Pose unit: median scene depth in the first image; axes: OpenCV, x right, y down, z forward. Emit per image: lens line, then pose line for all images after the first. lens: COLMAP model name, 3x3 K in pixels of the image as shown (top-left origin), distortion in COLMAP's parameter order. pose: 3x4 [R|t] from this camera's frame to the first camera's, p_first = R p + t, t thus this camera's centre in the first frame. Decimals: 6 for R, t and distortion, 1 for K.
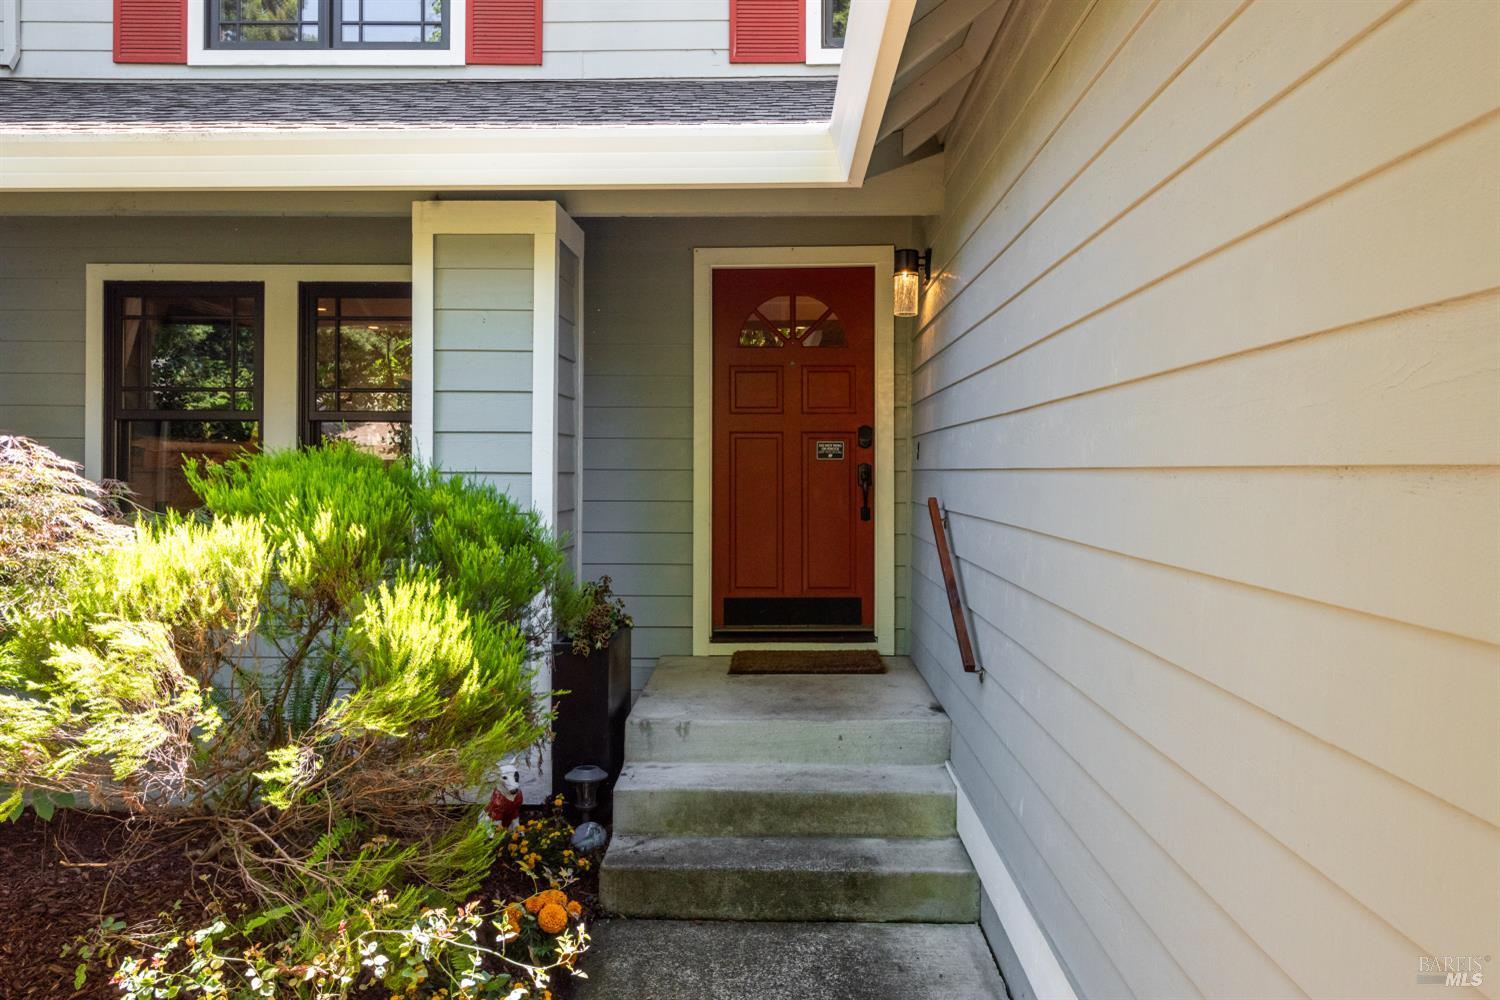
lens RADIAL K [[1038.1, 0, 750.6], [0, 1038.1, 495.6], [0, 0, 1]] dist [0.066090, 0.000328]
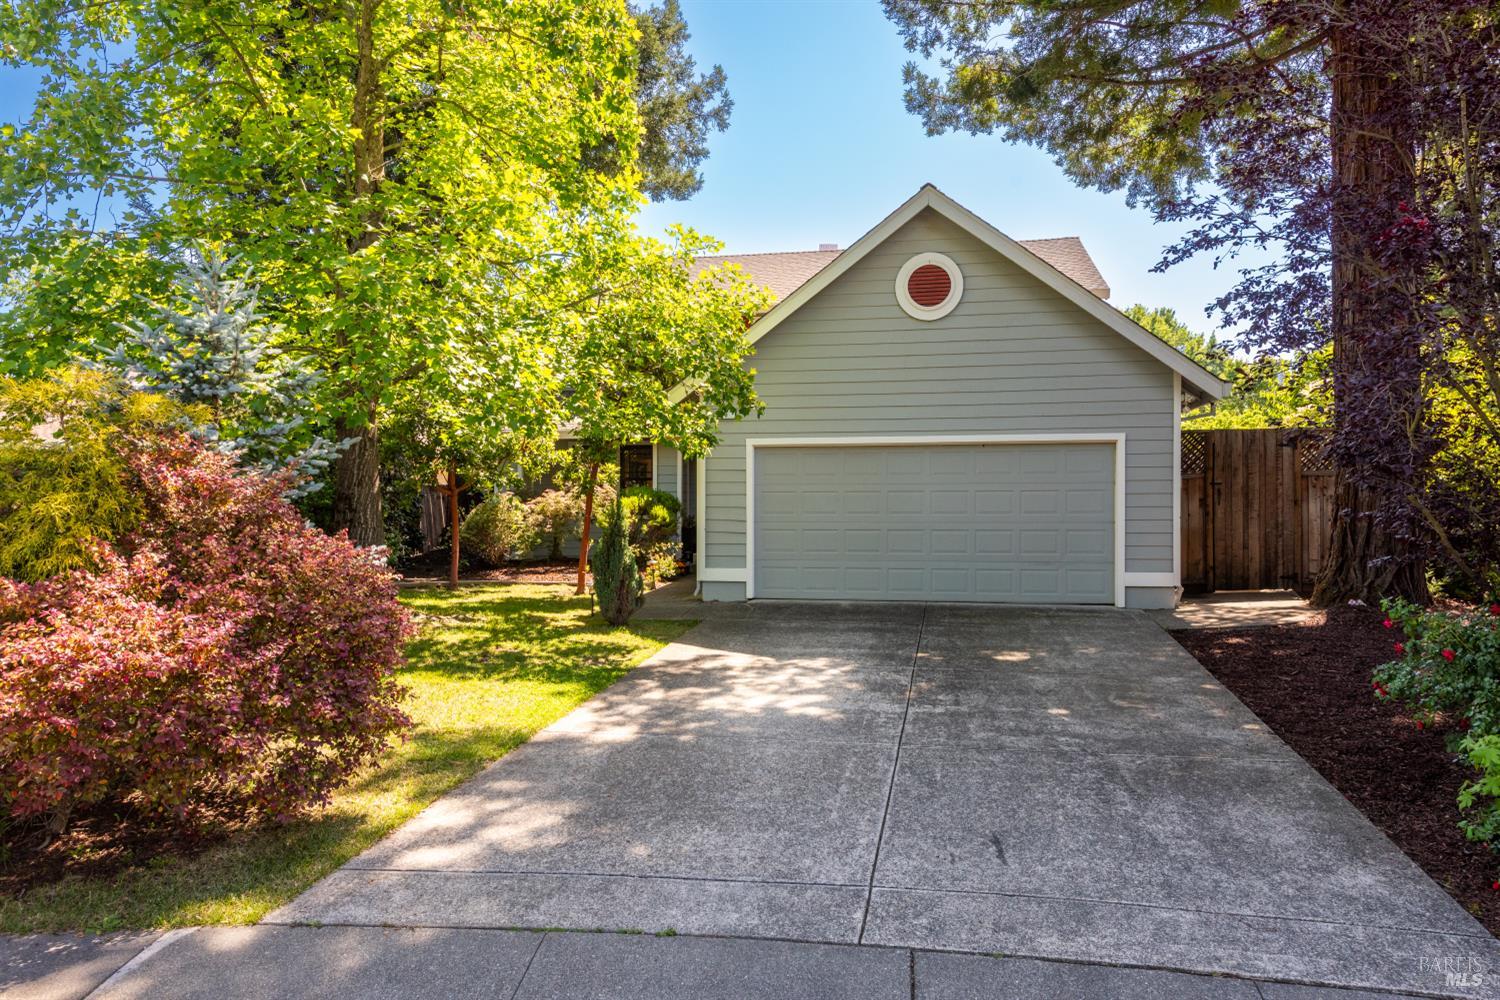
lens RADIAL K [[1038.1, 0, 747.1], [0, 1038.1, 505.9], [0, 0, 1]] dist [0.066090, 0.000328]
pose [[0.987847, -0.001250, -0.155422, 1.284668], [0.000586, 0.999991, -0.004317, 0.119904], [0.155426, 0.004174, 0.987839, -5.568970]]
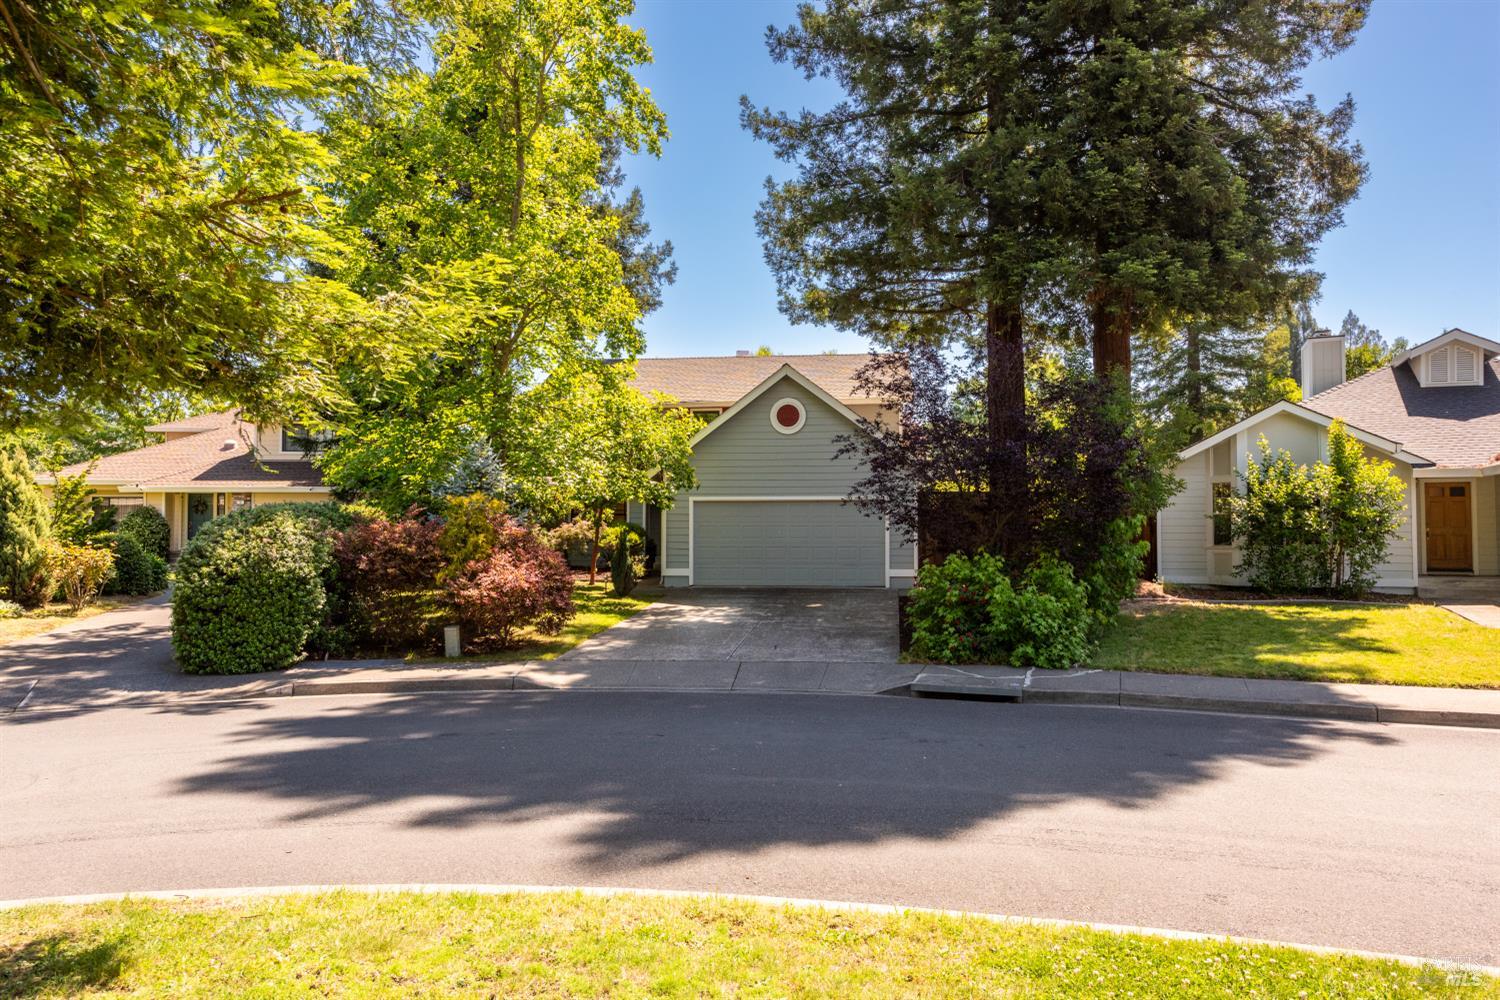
lens RADIAL K [[1038.1, 0, 752.9], [0, 1038.1, 497.6], [0, 0, 1]] dist [0.066090, 0.000328]
pose [[0.996333, -0.003115, -0.085498, 1.844124], [0.000322, 0.999466, -0.032664, 0.076359], [0.085554, 0.032517, 0.995803, -9.685458]]
